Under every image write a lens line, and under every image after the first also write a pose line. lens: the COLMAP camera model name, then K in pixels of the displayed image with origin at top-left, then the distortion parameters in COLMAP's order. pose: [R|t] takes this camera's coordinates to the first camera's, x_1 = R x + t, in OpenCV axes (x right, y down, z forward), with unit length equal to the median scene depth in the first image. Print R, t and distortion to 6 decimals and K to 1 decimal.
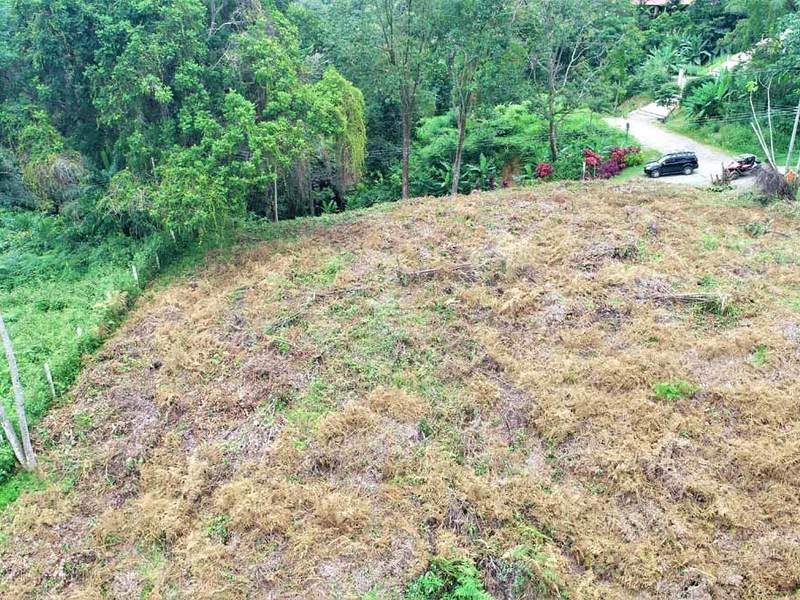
lens RADIAL K [[715.4, 0, 399.3], [0, 715.4, 304.0], [0, 0, 1]] dist [0.002853, -0.008508]
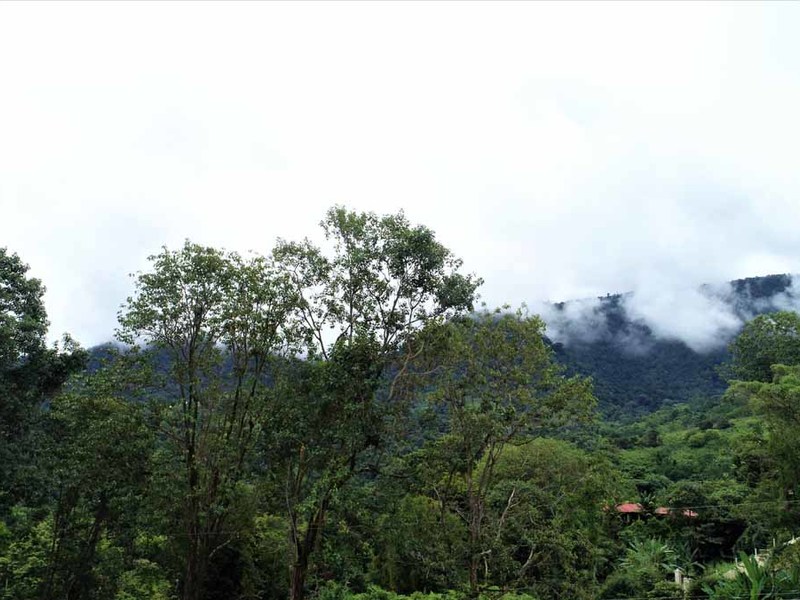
lens RADIAL K [[715.4, 0, 404.8], [0, 715.4, 300.8], [0, 0, 1]] dist [0.002853, -0.008508]
pose [[0.994786, 0.101856, 0.005171, 0.286553], [-0.074428, 0.759701, -0.645999, -0.160657], [-0.069727, 0.642246, 0.763321, 0.924274]]
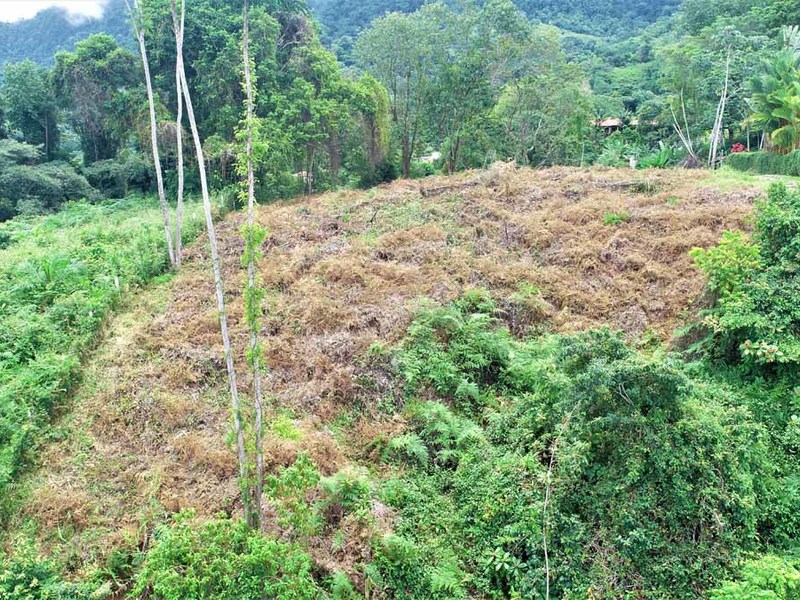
lens RADIAL K [[715.4, 0, 401.6], [0, 715.4, 301.0], [0, 0, 1]] dist [0.002853, -0.008508]
pose [[0.999385, -0.000782, 0.035070, -0.083220], [0.007857, 0.979340, -0.202069, 0.423372], [-0.034187, 0.202220, 0.978743, -0.293316]]
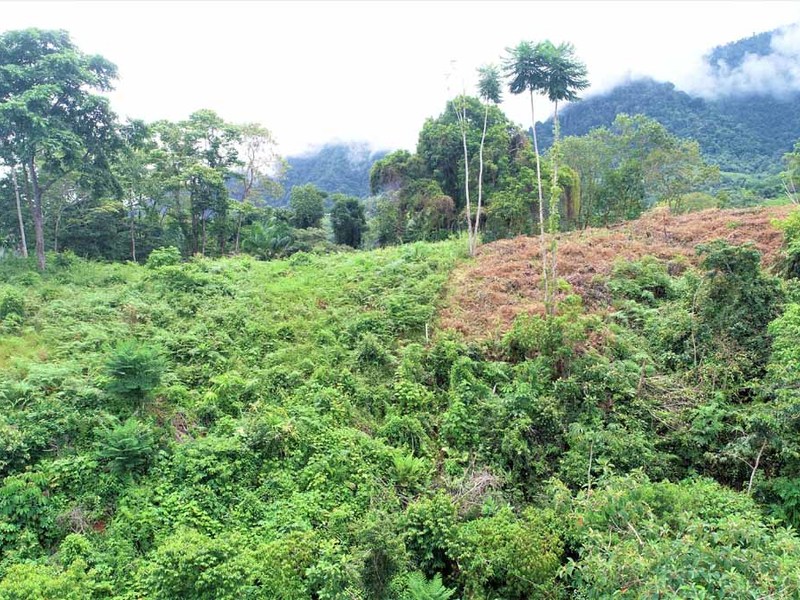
lens RADIAL K [[715.4, 0, 399.1], [0, 715.4, 302.2], [0, 0, 1]] dist [0.002853, -0.008508]
pose [[0.986061, -0.004789, -0.166318, -0.252460], [-0.060182, 0.921642, -0.383345, 1.000869], [0.155122, 0.388011, 0.908507, -0.956753]]
